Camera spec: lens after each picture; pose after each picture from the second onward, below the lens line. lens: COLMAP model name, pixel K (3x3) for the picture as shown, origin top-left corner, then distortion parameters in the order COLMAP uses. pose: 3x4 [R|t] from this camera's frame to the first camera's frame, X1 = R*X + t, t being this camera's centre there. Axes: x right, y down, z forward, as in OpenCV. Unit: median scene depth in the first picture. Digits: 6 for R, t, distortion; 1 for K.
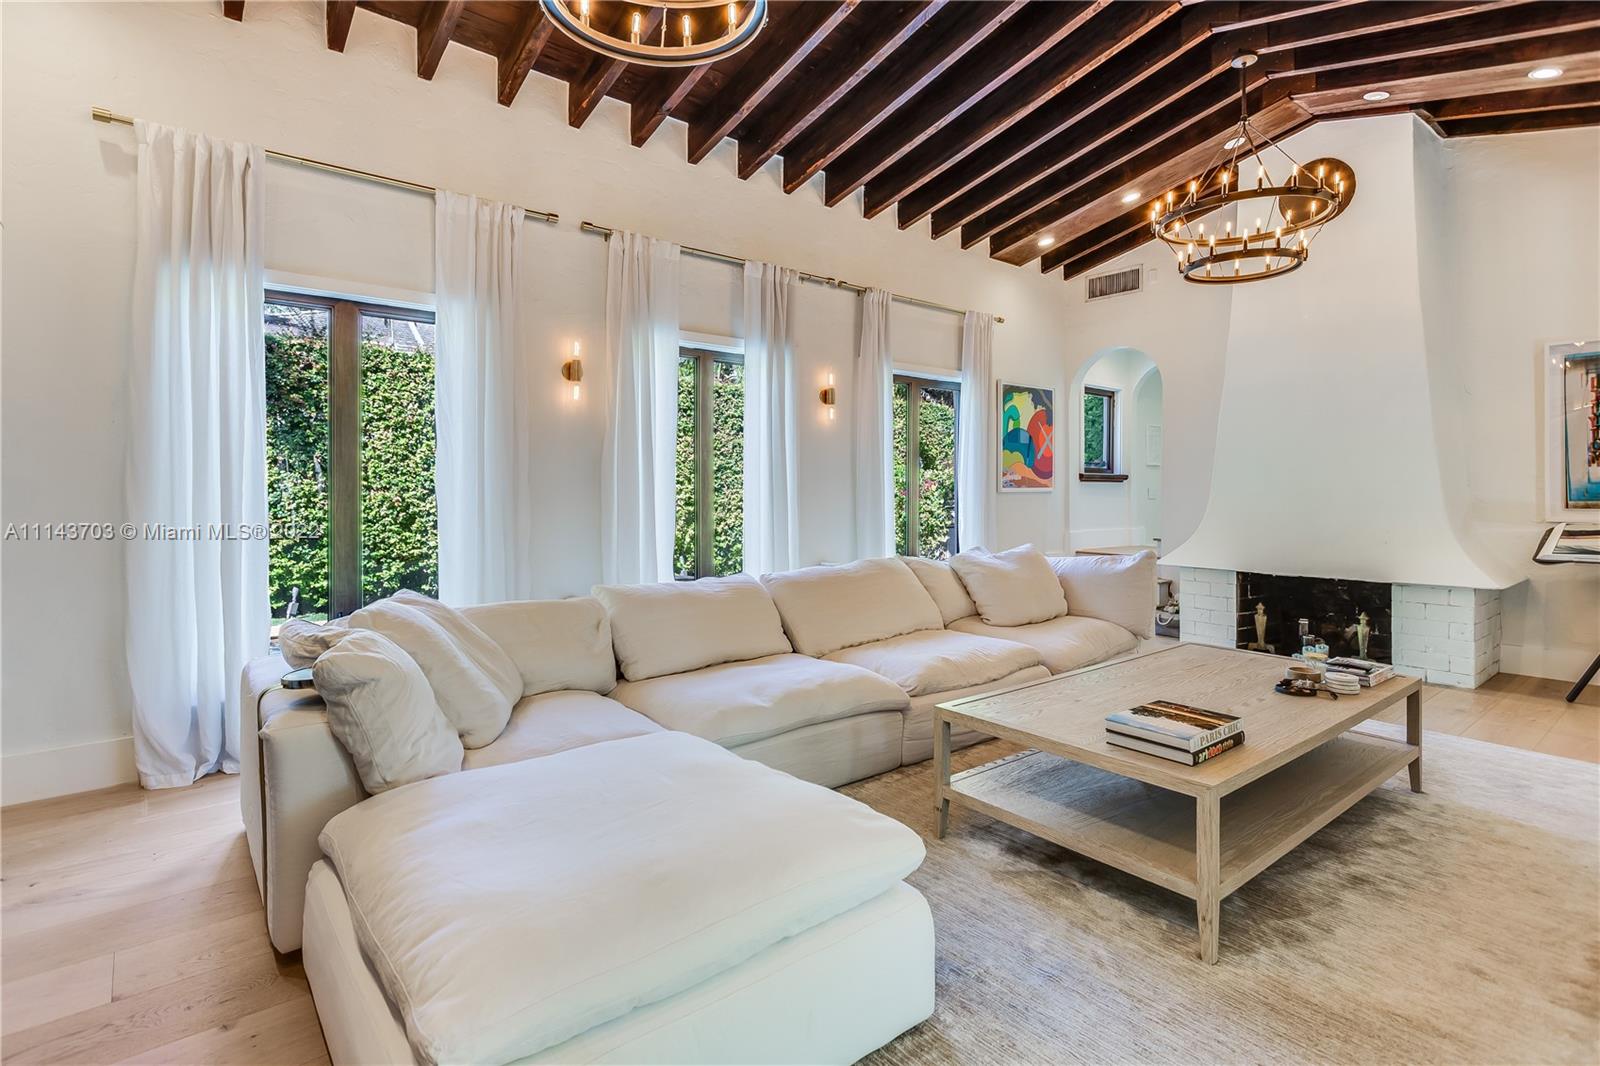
lens RADIAL K [[792.6, 0, 816.0], [0, 792.6, 472.4], [0, 0, 1]] dist [-0.000542, 0.000100]
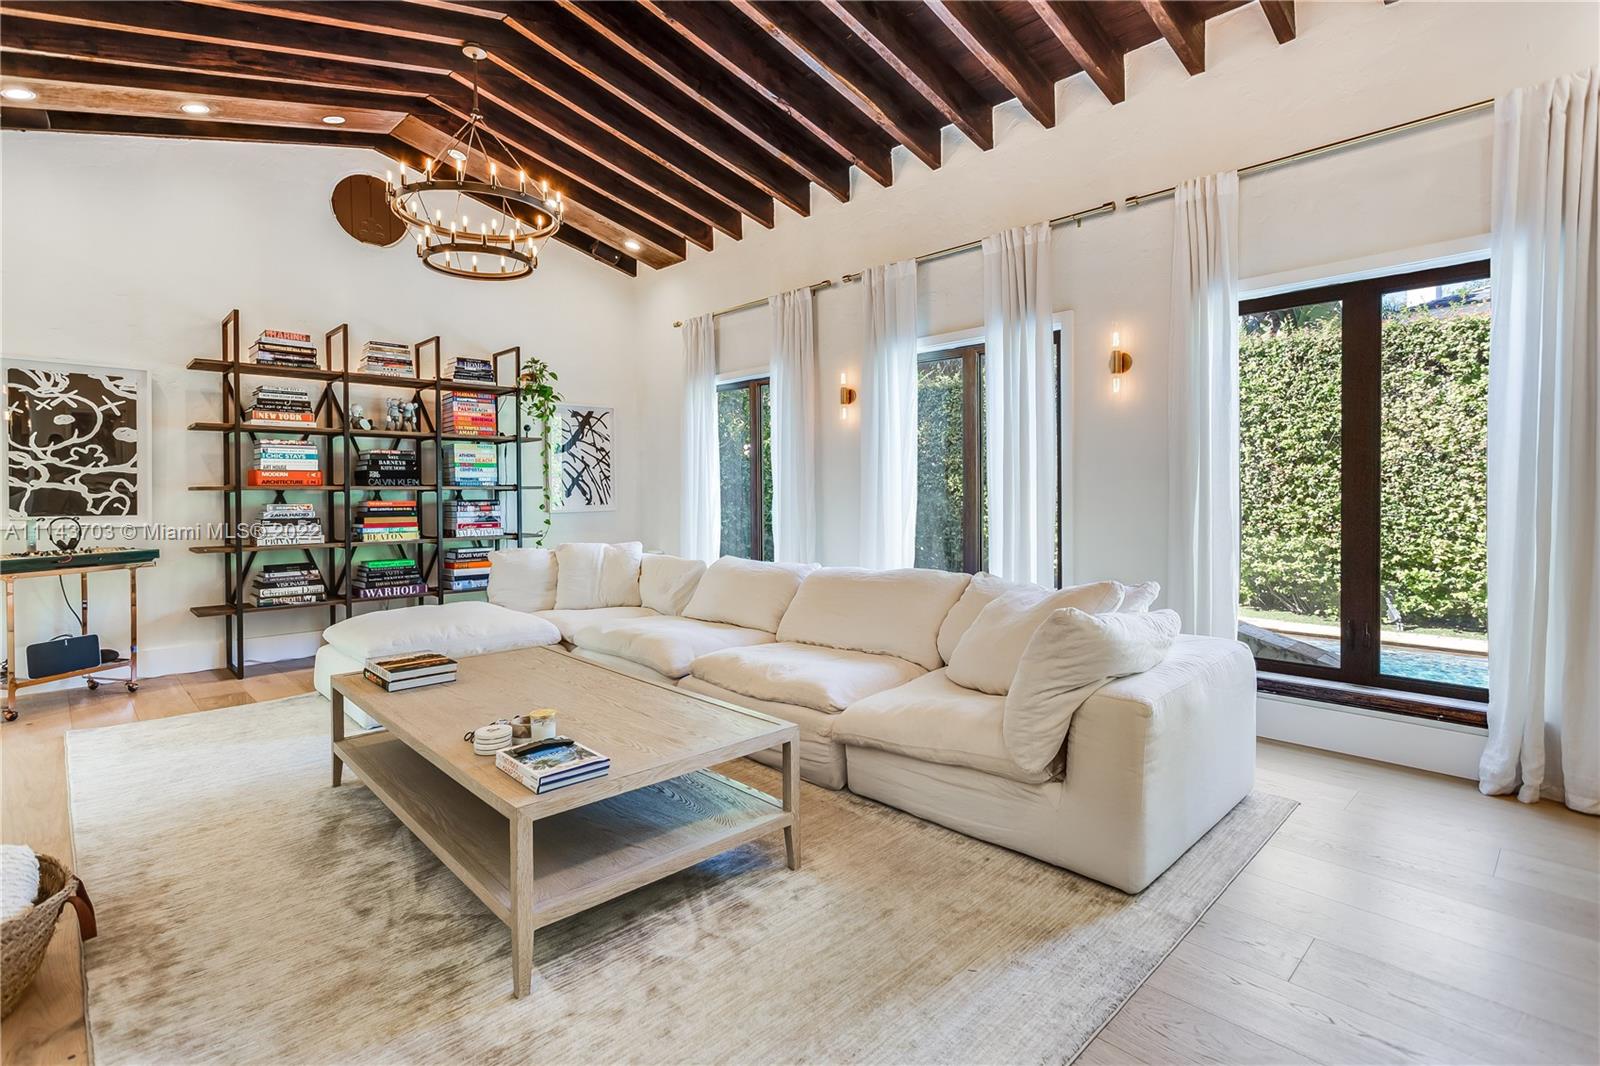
lens RADIAL K [[772.0, 0, 777.6], [0, 772.0, 527.0], [0, 0, 1]] dist [0.002257, 0.000657]
pose [[0.076648, 0.048793, -0.995864, 0.935104], [0.029648, 0.998249, 0.051192, 0.014148], [0.996617, -0.033449, 0.075067, 0.807242]]
